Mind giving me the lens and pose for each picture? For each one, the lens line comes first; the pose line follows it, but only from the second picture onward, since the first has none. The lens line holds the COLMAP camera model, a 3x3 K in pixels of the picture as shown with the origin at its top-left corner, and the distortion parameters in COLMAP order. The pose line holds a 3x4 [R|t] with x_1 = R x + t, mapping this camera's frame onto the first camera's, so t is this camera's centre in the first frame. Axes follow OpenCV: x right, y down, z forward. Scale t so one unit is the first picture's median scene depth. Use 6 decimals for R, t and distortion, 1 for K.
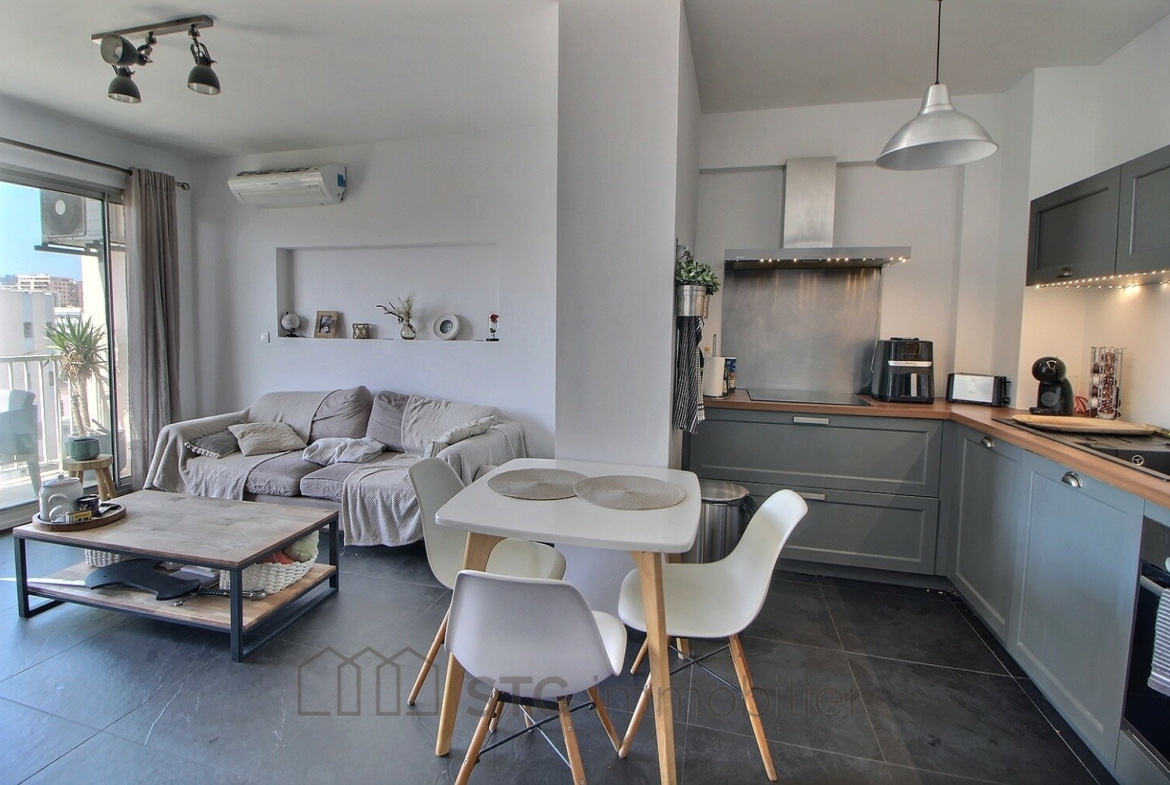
lens RADIAL K [[545.2, 0, 571.3], [0, 545.2, 360.0], [0, 0, 1]] dist [0.000545, -0.012121]
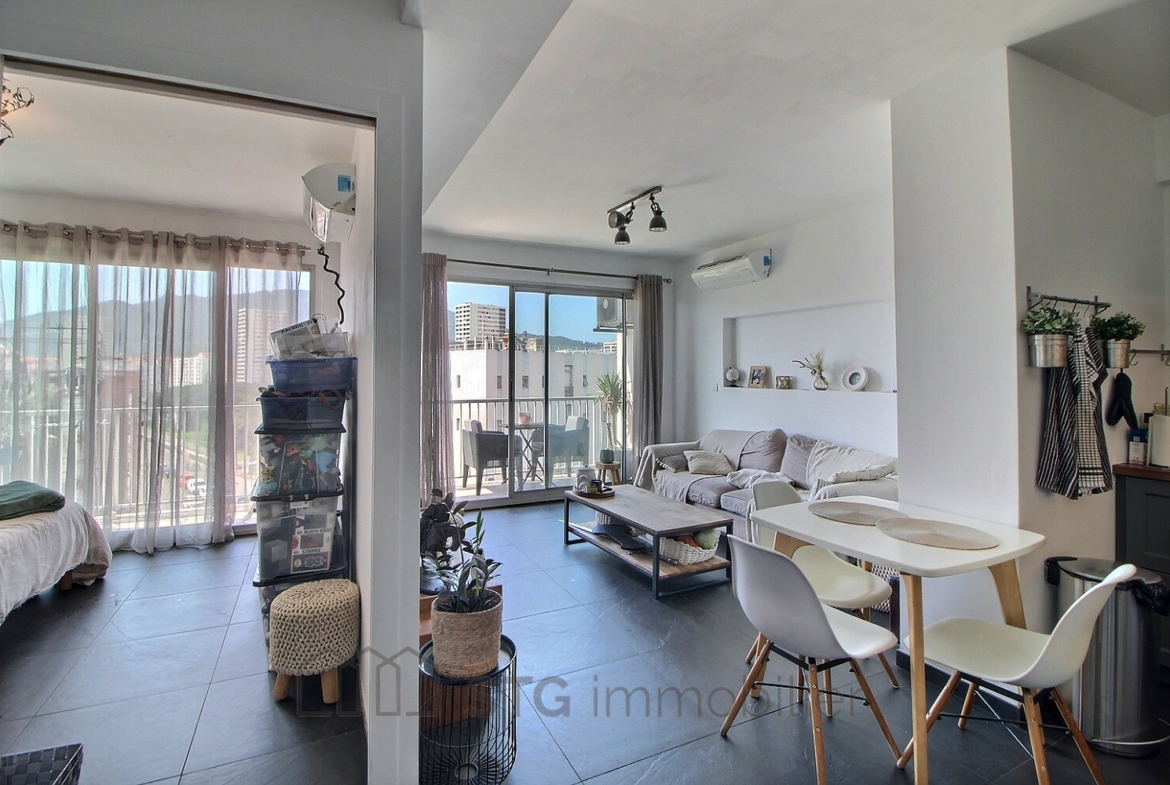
lens RADIAL K [[545.2, 0, 571.3], [0, 545.2, 360.0], [0, 0, 1]] dist [0.000545, -0.012121]
pose [[0.654678, -0.027103, -0.755421, 0.244686], [-0.044318, 0.996262, -0.074151, 0.007382], [0.754607, 0.082023, 0.651030, -0.138920]]
